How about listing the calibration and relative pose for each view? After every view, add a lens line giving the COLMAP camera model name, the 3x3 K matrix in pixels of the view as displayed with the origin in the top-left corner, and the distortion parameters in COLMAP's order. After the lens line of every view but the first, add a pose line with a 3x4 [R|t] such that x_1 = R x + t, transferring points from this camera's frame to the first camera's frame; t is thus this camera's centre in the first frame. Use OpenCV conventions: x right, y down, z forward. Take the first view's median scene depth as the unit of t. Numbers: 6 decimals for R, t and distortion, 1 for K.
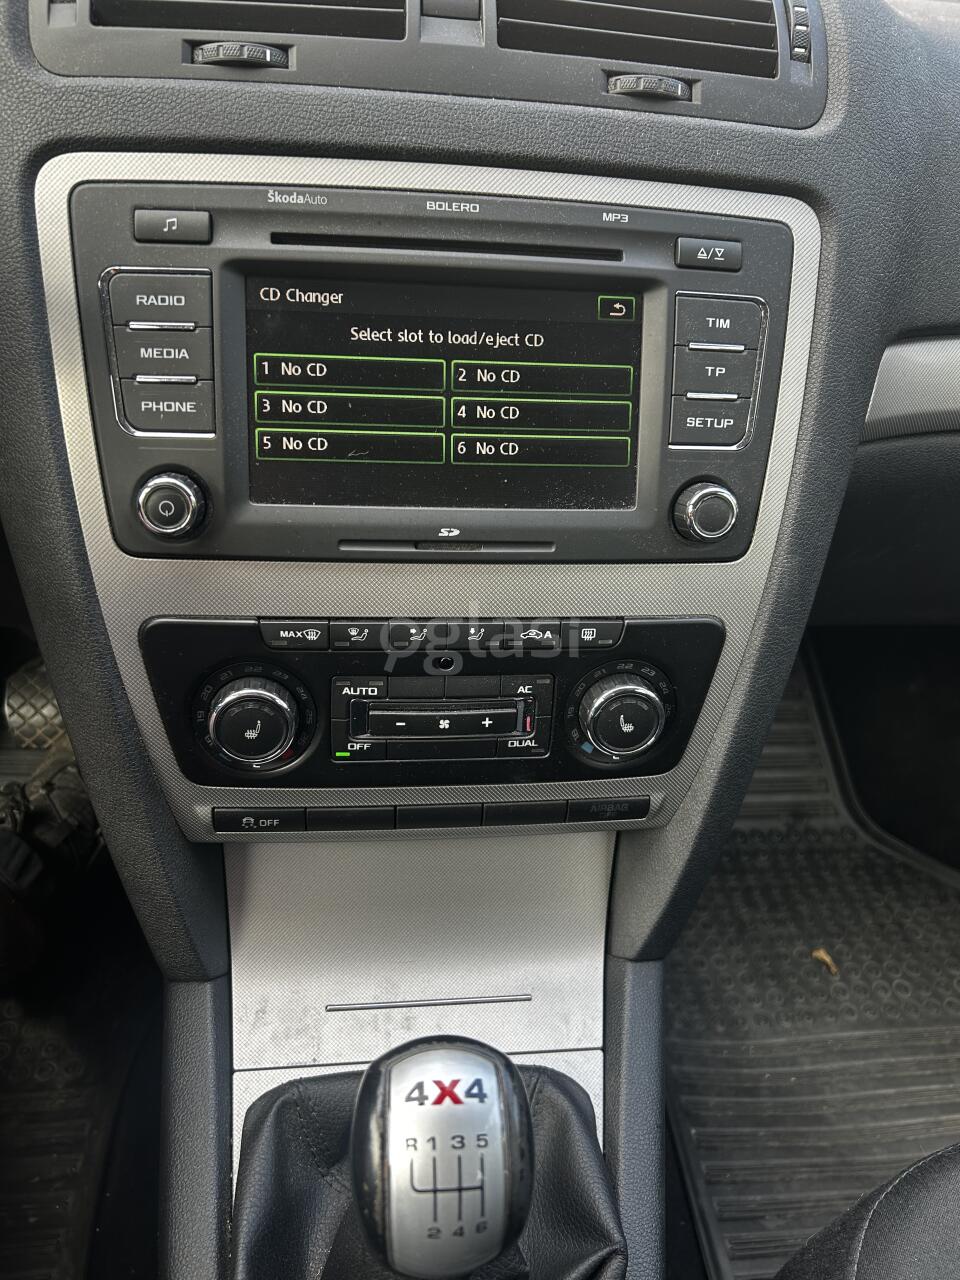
lens RADIAL K [[963.1, 0, 475.6], [0, 963.1, 635.6], [0, 0, 1]] dist [0.035529, -0.039698]
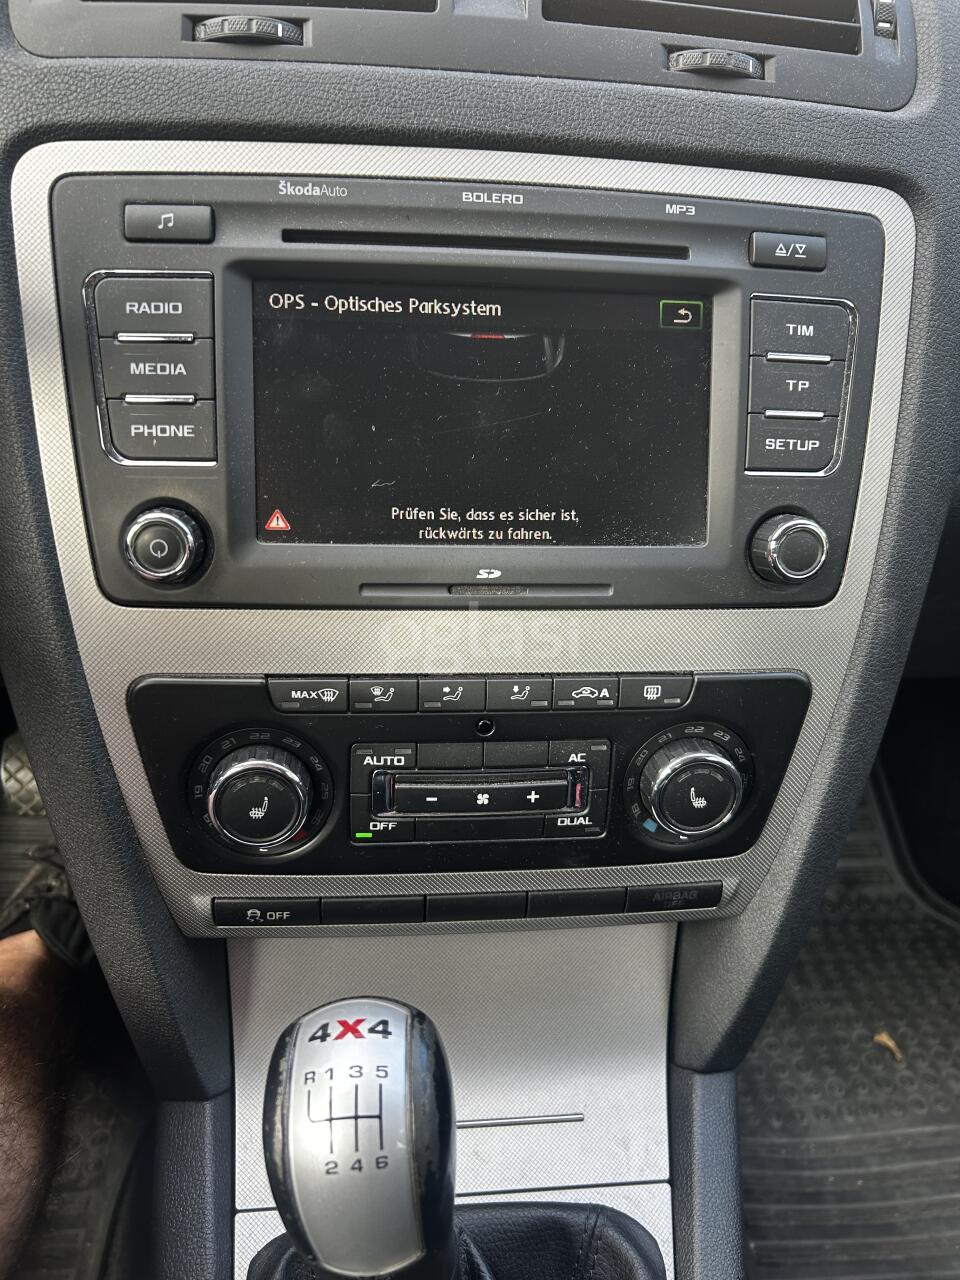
lens RADIAL K [[963.1, 0, 473.4], [0, 963.1, 636.7], [0, 0, 1]] dist [0.035529, -0.039698]
pose [[0.999801, -0.007448, -0.018531, -0.025249], [0.006439, 0.998525, -0.053917, -0.005753], [0.018905, 0.053787, 0.998373, 0.146475]]
